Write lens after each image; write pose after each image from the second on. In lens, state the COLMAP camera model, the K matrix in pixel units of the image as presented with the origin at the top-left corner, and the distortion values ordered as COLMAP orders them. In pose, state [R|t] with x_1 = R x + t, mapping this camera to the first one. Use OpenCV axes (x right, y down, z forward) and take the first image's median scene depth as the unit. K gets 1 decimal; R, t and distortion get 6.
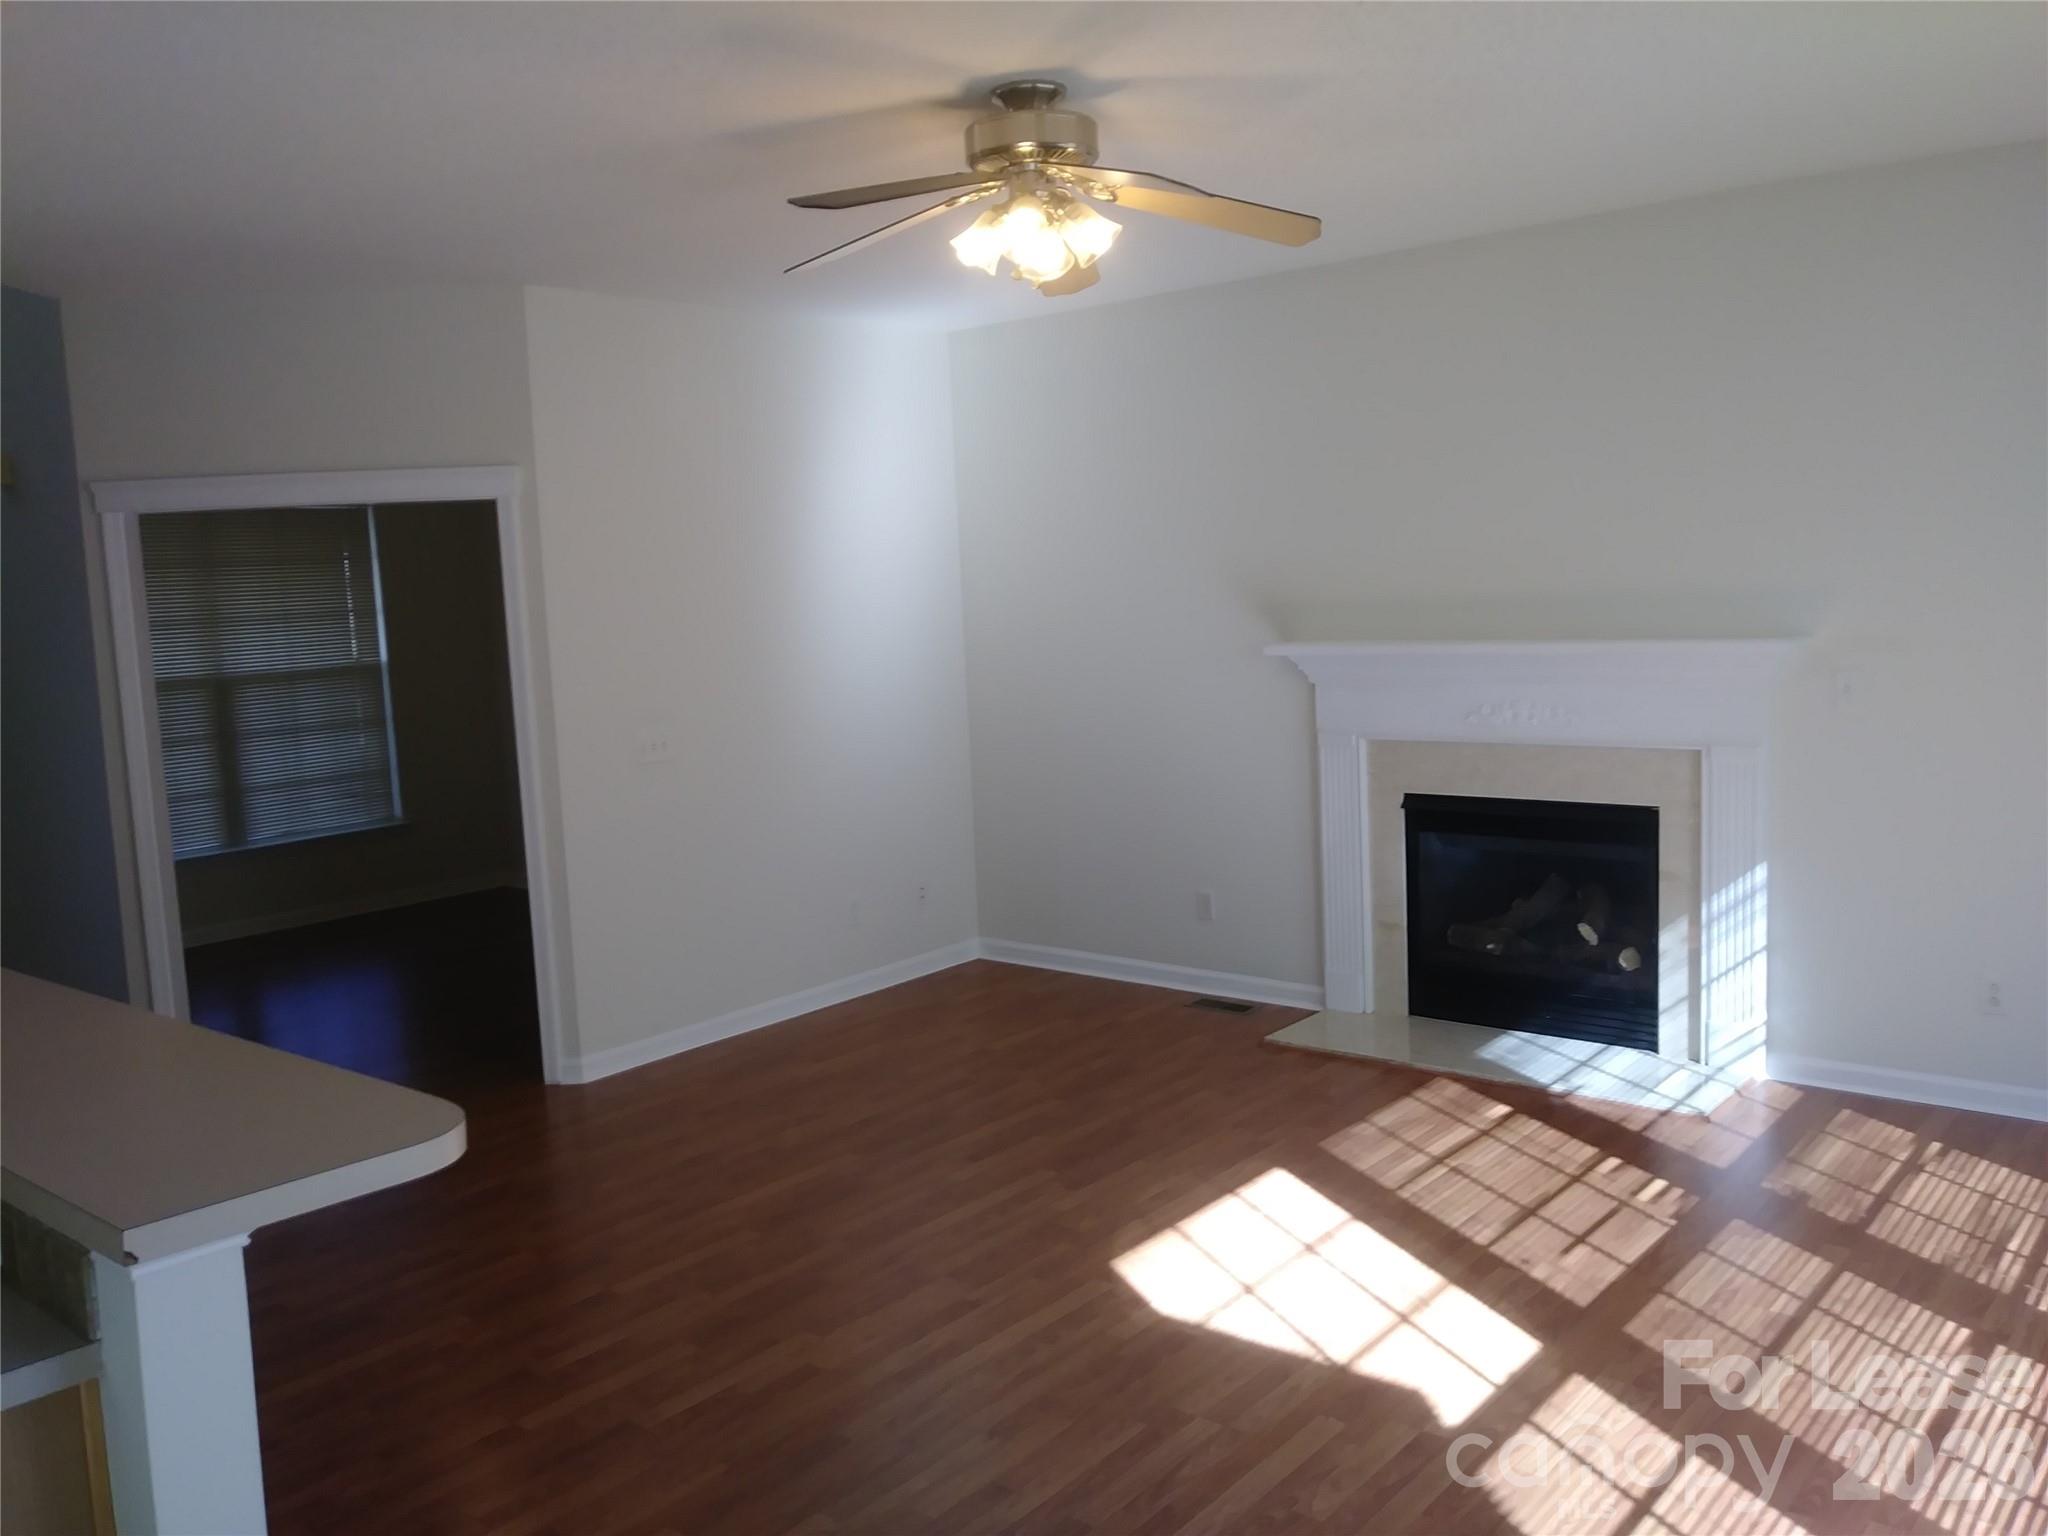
lens RADIAL K [[1664.0, 0, 1024.0], [0, 1664.0, 768.0], [0, 0, 1]] dist [-0.010597, -0.010975]
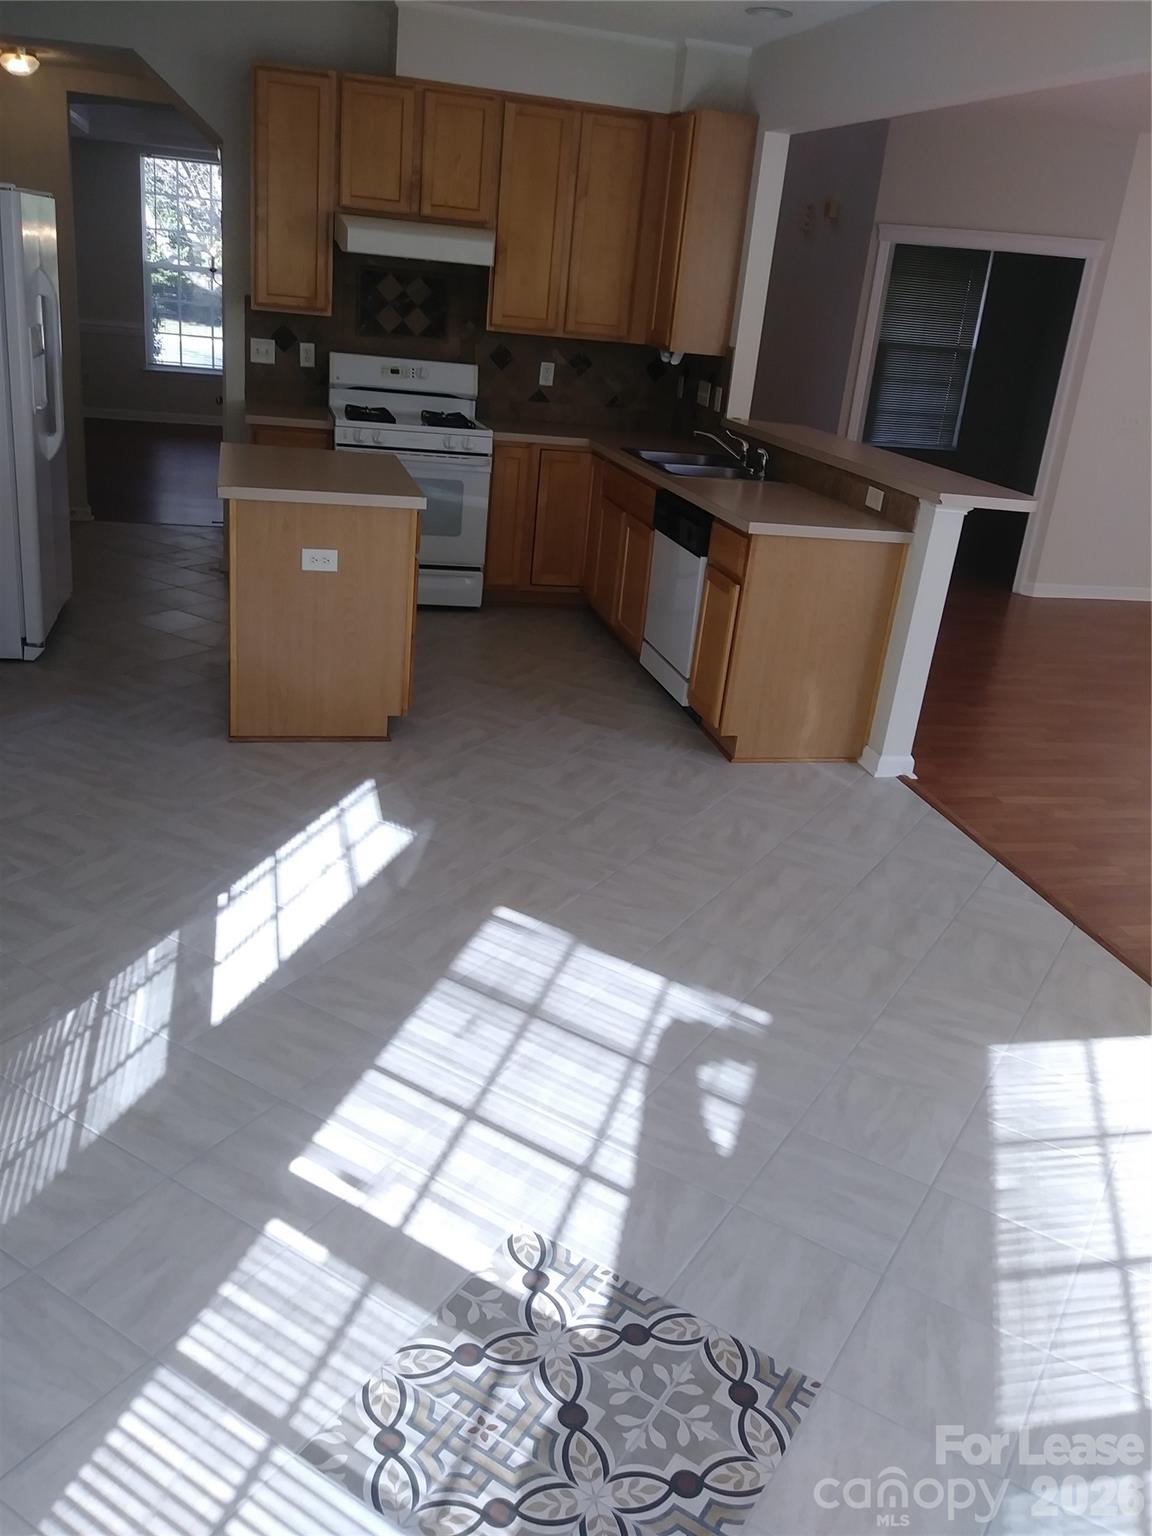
lens RADIAL K [[1248.0, 0, 576.0], [0, 1248.0, 768.0], [0, 0, 1]] dist [-0.010597, -0.010975]
pose [[0.801593, 0.326603, -0.500779, 0.085373], [-0.199813, 0.935789, 0.290473, 0.067926], [0.563493, -0.132779, 0.815381, -0.445967]]
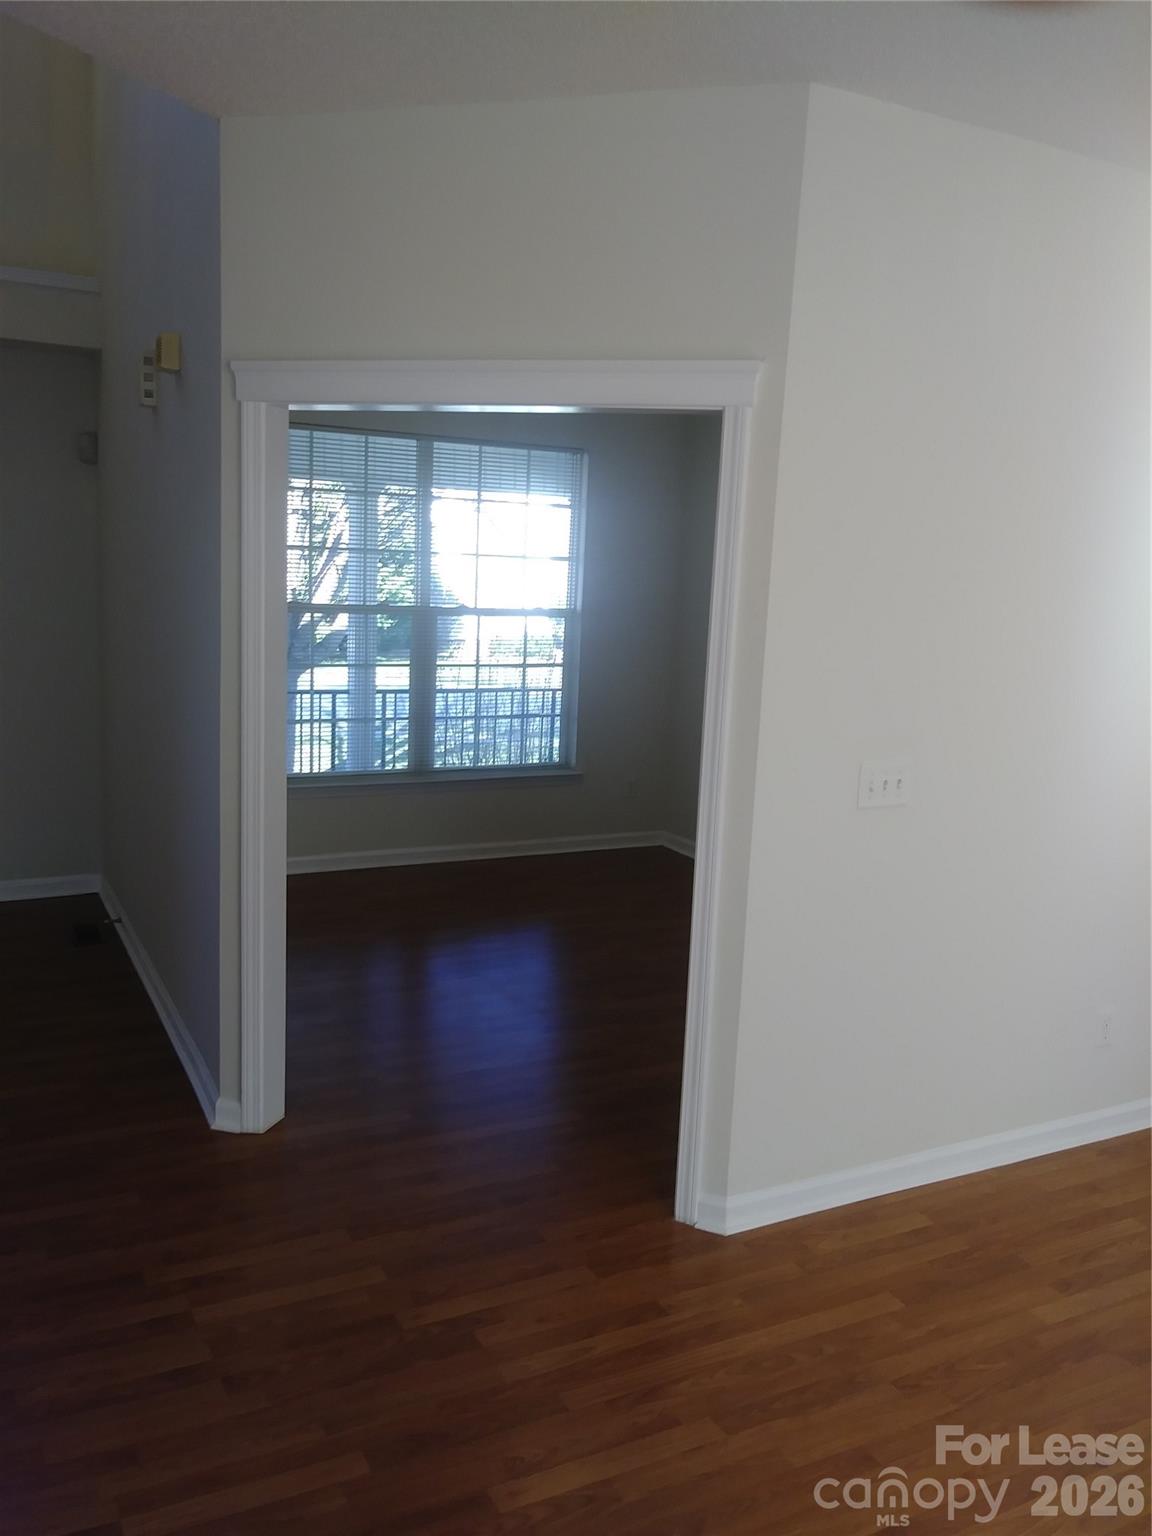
lens RADIAL K [[1248.0, 0, 576.0], [0, 1248.0, 768.0], [0, 0, 1]] dist [-0.010597, -0.010975]
pose [[0.916672, 0.152624, -0.369350, -0.154805], [-0.130162, 0.987829, 0.085151, -0.049617], [0.377851, -0.029980, 0.925381, 0.477736]]
